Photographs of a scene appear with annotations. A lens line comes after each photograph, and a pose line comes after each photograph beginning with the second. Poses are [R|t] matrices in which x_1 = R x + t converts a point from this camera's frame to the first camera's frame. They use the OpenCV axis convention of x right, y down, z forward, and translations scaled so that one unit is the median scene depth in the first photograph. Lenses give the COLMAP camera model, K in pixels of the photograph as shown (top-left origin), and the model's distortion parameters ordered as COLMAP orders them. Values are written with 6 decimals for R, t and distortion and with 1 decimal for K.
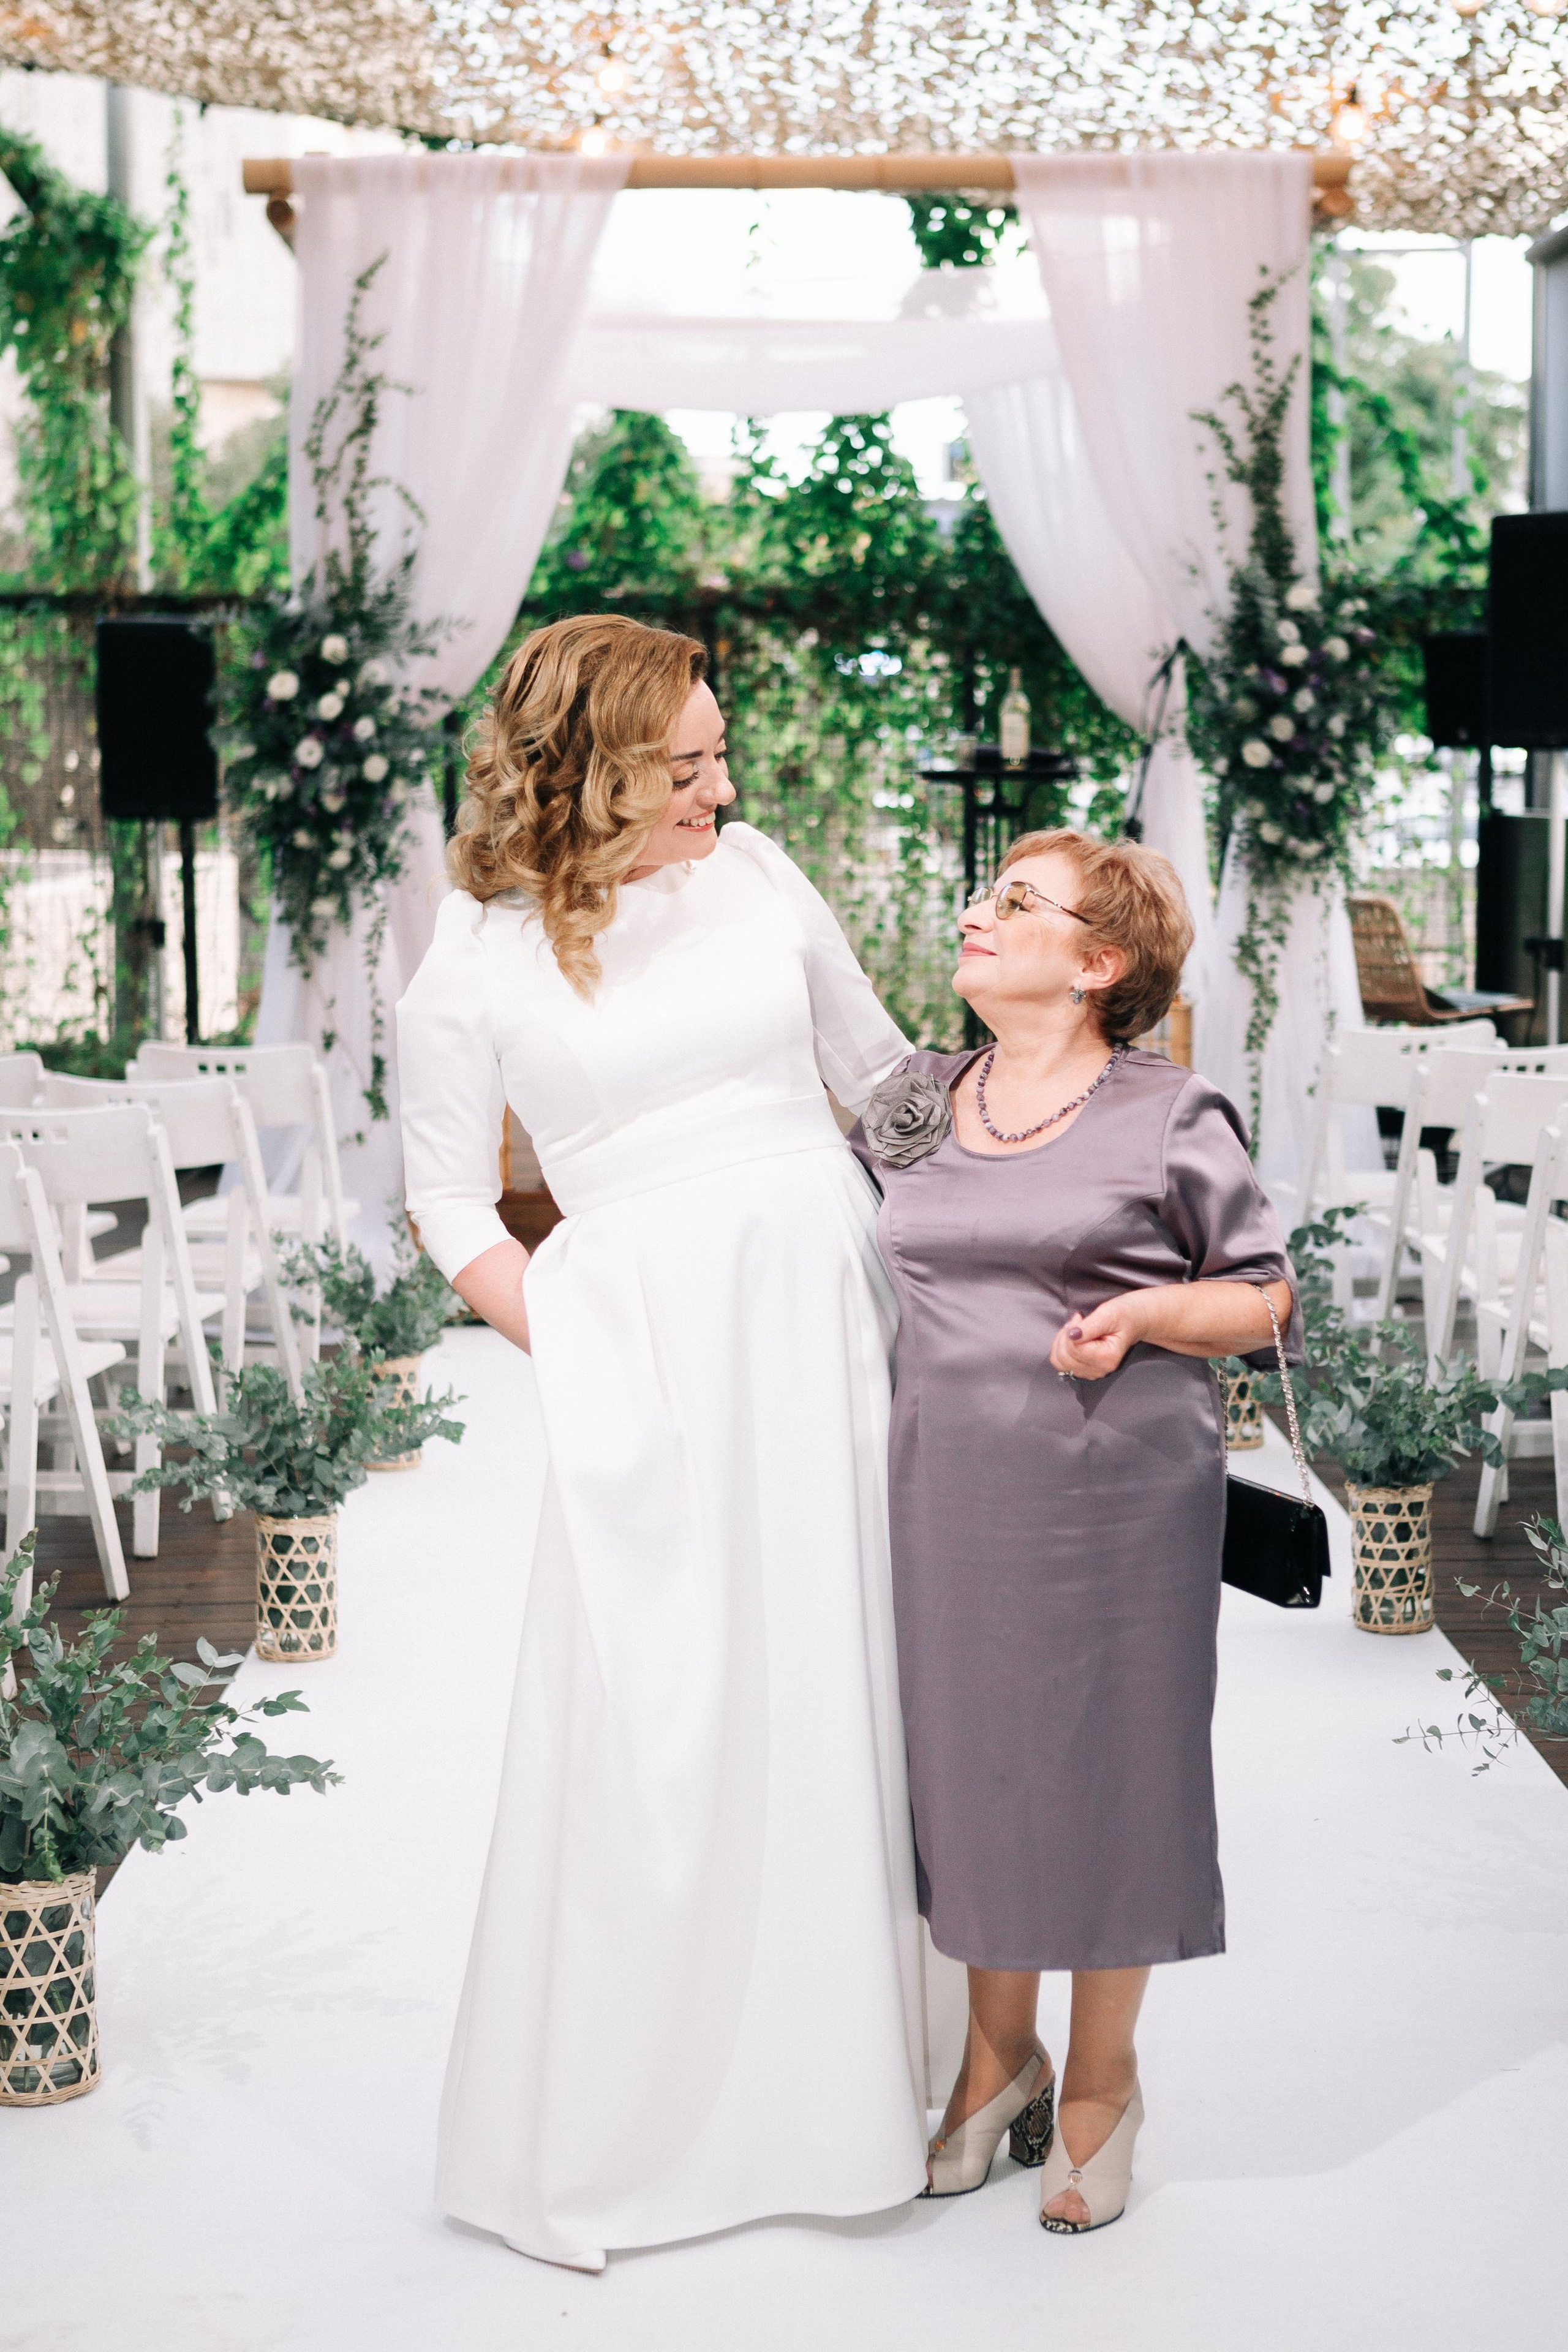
lens RADIAL K [[3568.6, 0, 843.4], [0, 3568.6, 1133.0], [0, 0, 1]] dist [0.120689, 0.000000]
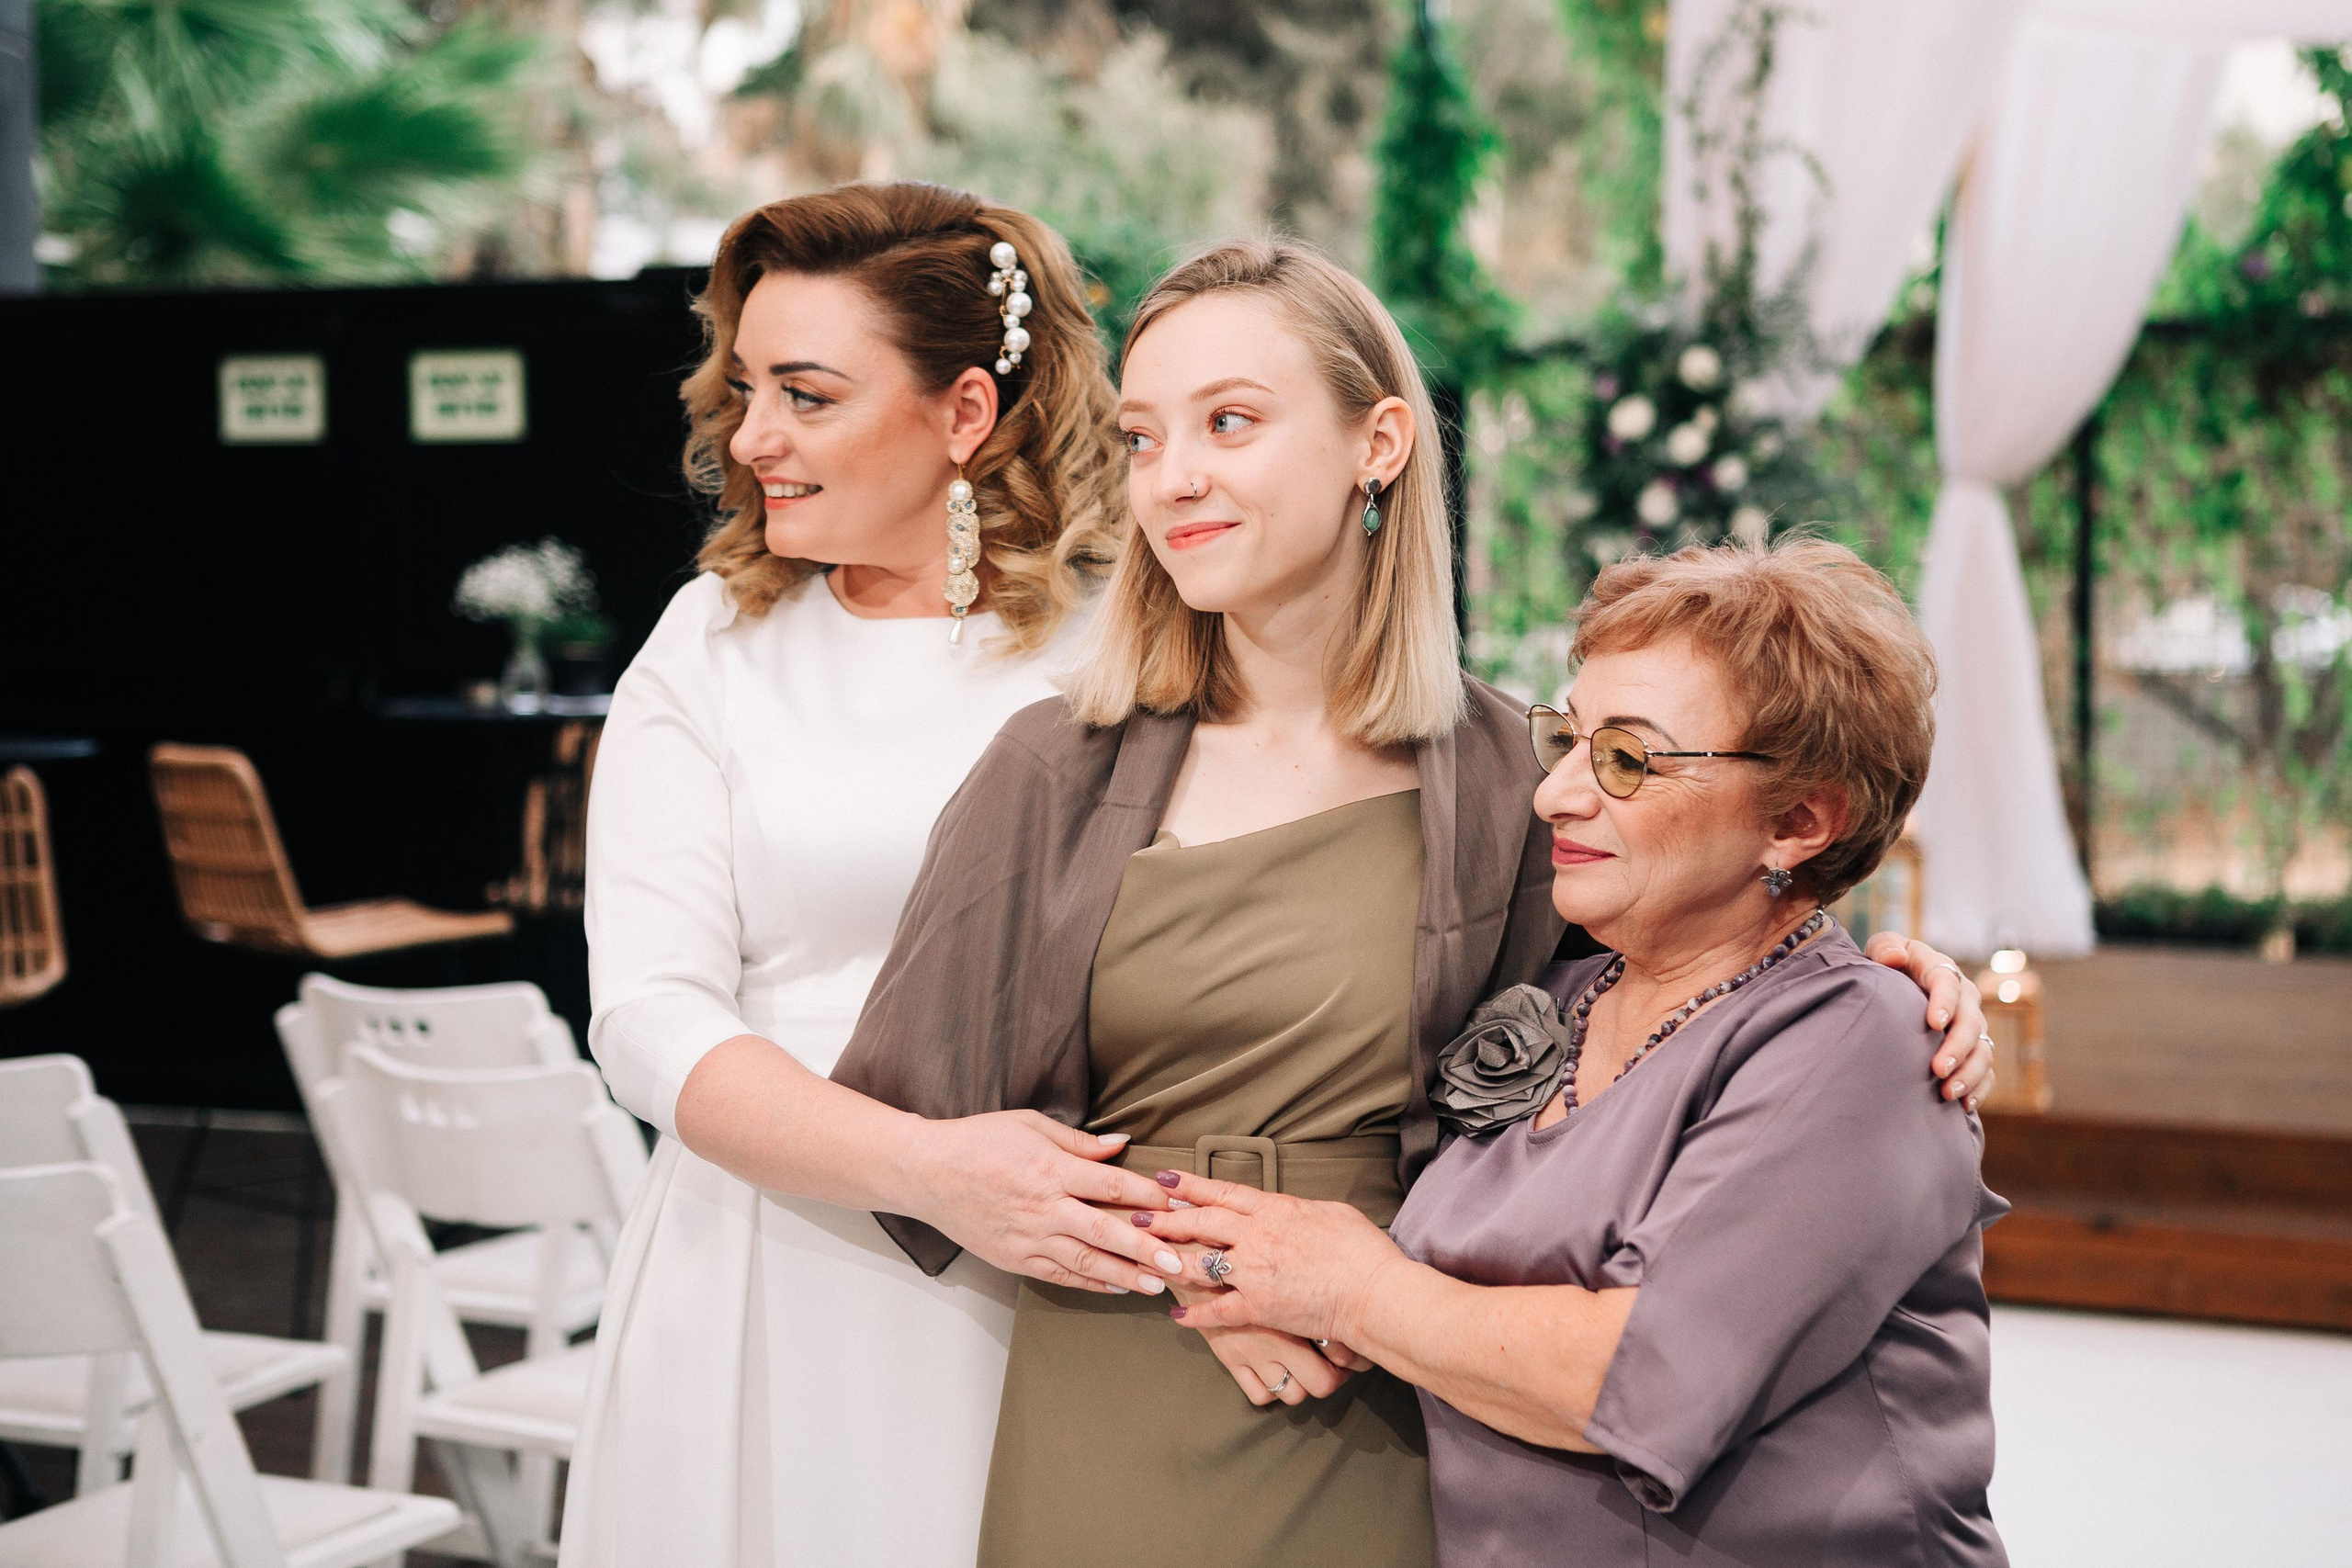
lens RADIAL K [[3732.4, 0, 1185.9], [0, 3732.4, 856.3], [0, 0, 1]] dist [0.164264, 0.000000]
pose [[0.911384, 0.029059, -0.410530, 0.085285], [-0.037508, 0.999218, -0.012540, -0.017701], [0.409844, 0.026827, 0.911761, 0.229046]]
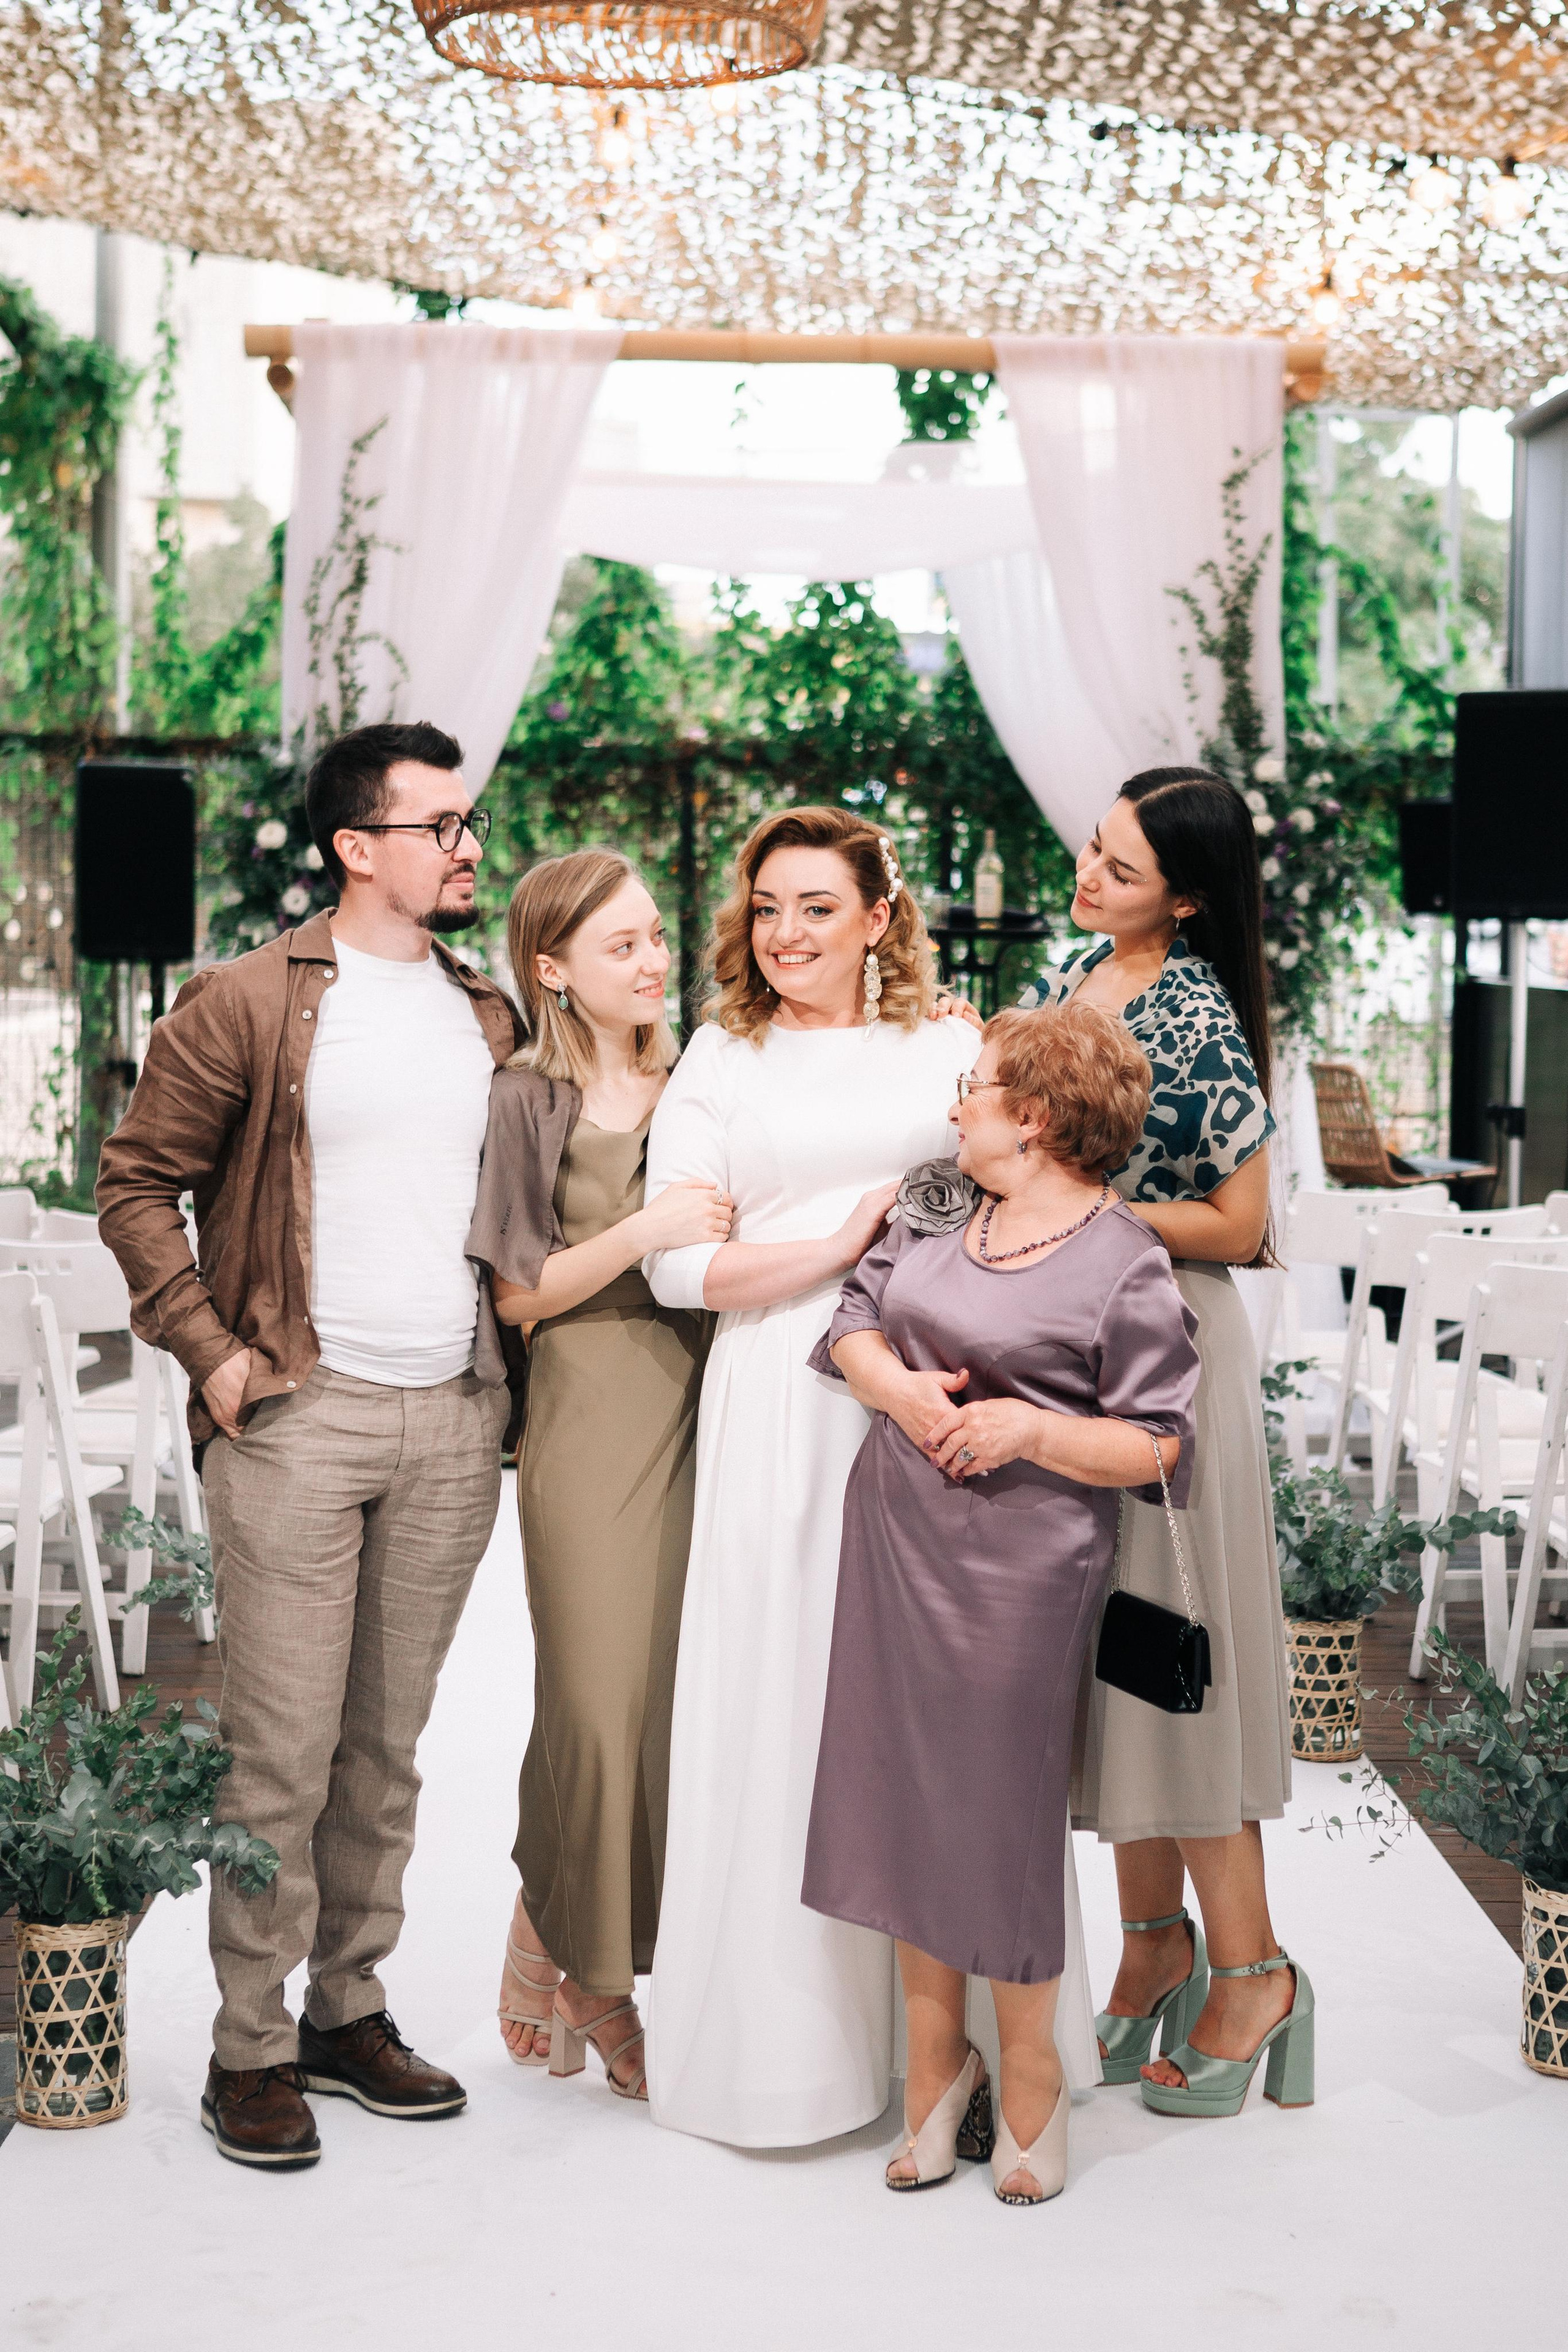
lens RADIAL K [[3709.4, 0, 838.9], [0, 3709.4, 1143.4], [0, 0, 1]] dist [0.154342, 0.000000]
pose [[0.999797, 0.019102, 0.006480, 0.000026], [-0.018825, 0.999007, -0.040375, 0.002634], [-0.007245, 0.040245, 0.999164, -0.055243]]
